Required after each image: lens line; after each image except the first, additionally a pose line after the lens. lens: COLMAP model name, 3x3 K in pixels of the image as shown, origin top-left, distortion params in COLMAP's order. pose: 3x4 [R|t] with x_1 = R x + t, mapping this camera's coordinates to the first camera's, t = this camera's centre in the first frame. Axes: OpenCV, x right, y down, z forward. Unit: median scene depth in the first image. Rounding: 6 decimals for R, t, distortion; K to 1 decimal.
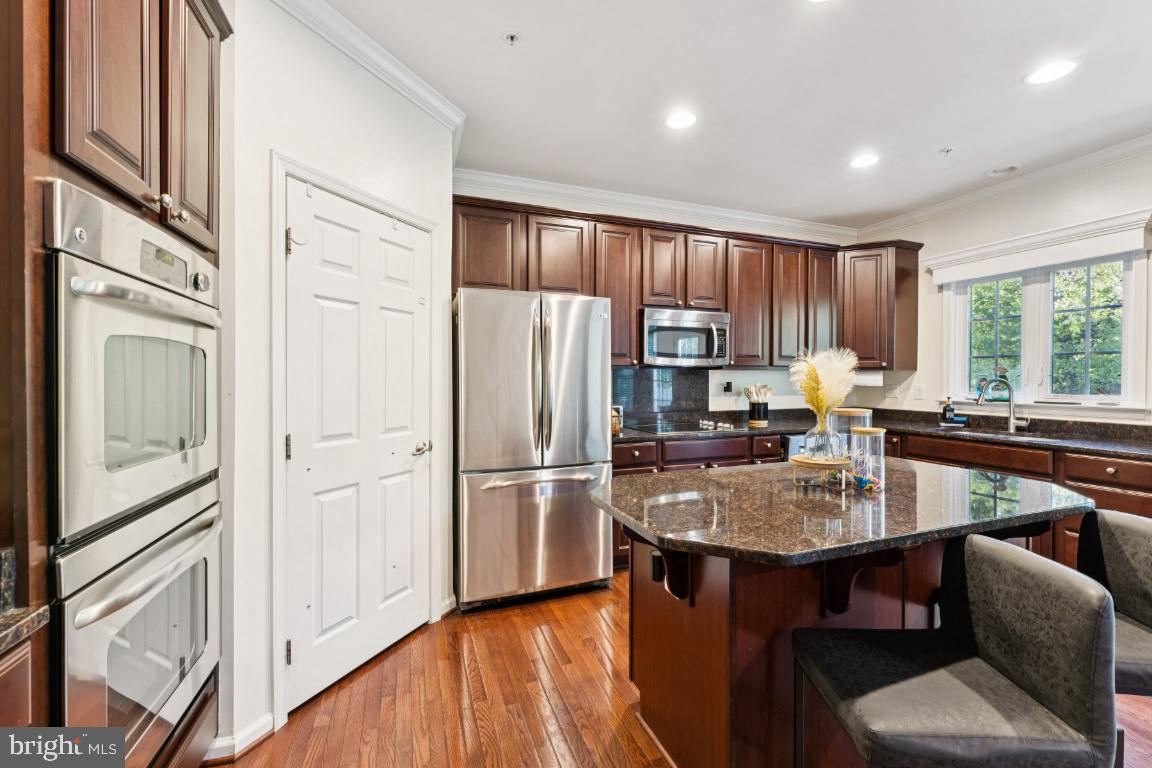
lens RADIAL K [[469.7, 0, 577.2], [0, 469.7, 378.5], [0, 0, 1]] dist [-0.002392, -0.000208]
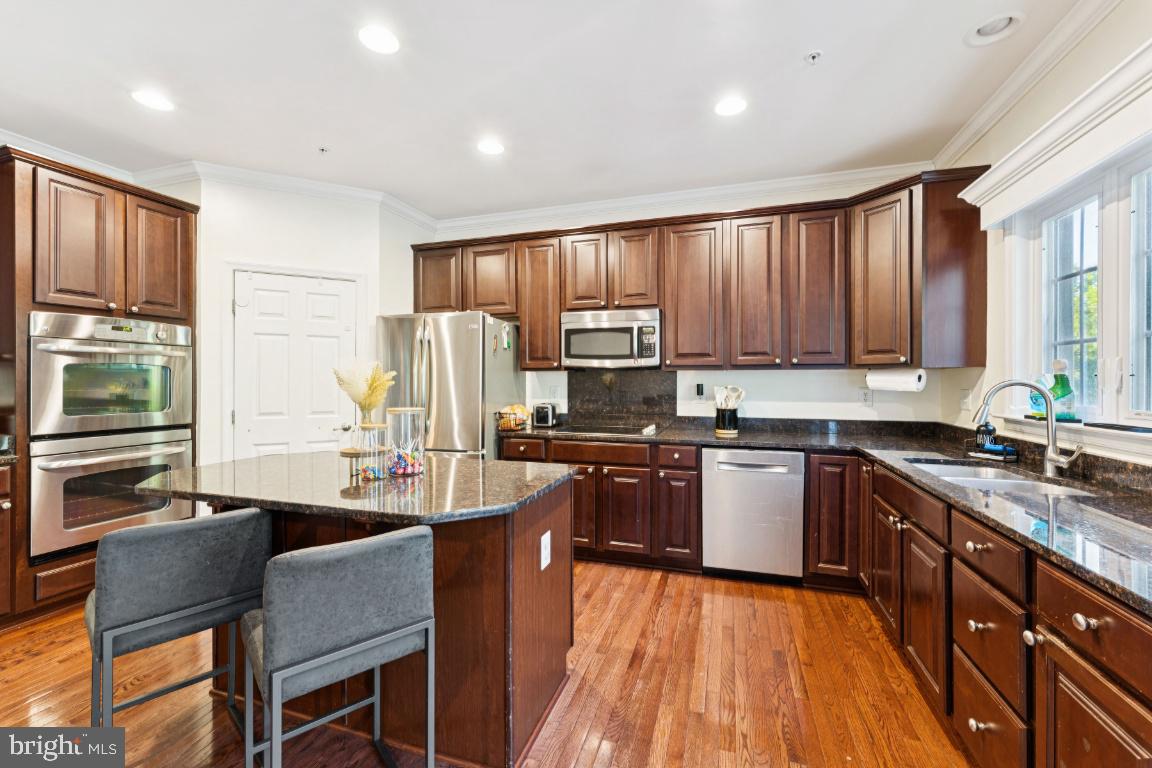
lens RADIAL K [[431.5, 0, 584.2], [0, 431.5, 385.5], [0, 0, 1]] dist [-0.023979, -0.000069]
pose [[0.791465, 0.004344, -0.611199, 0.746233], [0.000623, 0.999968, 0.007915, 0.004393], [0.611214, -0.006645, 0.791437, 0.261007]]
